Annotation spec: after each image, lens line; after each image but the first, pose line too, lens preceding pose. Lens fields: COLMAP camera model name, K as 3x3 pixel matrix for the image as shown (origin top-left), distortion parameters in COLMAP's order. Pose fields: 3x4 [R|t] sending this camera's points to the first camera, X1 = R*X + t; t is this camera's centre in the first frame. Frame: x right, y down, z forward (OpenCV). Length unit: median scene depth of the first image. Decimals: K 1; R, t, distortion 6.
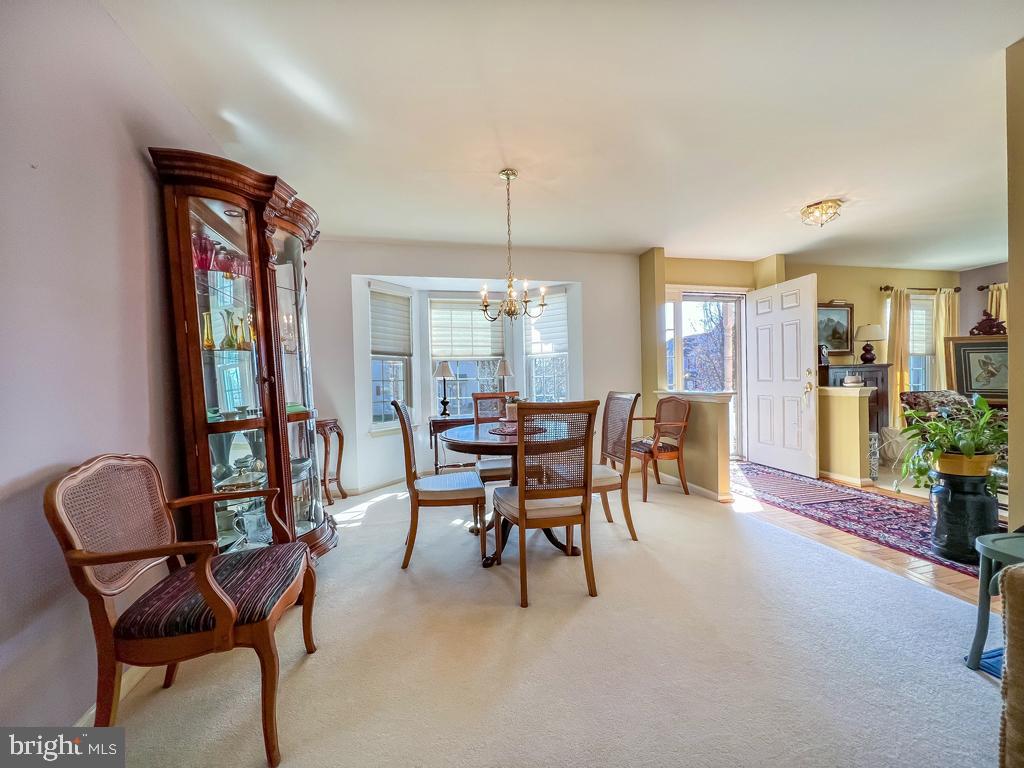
lens RADIAL K [[414.0, 0, 535.9], [0, 414.0, 389.2], [0, 0, 1]] dist [-0.007639, 0.001898]
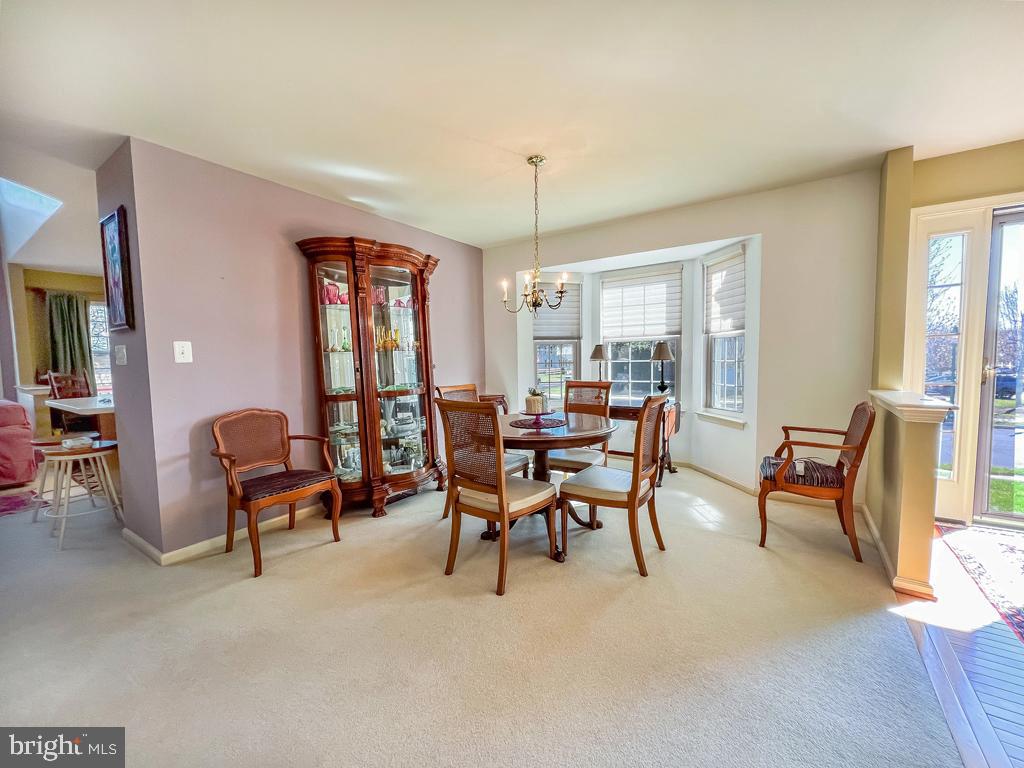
lens RADIAL K [[414.0, 0, 489.7], [0, 414.0, 386.4], [0, 0, 1]] dist [-0.007639, 0.001898]
pose [[0.643589, 0.063993, -0.762692, 0.477409], [-0.013614, 0.997298, 0.072190, -0.043548], [0.765251, -0.036077, 0.642721, 0.200704]]
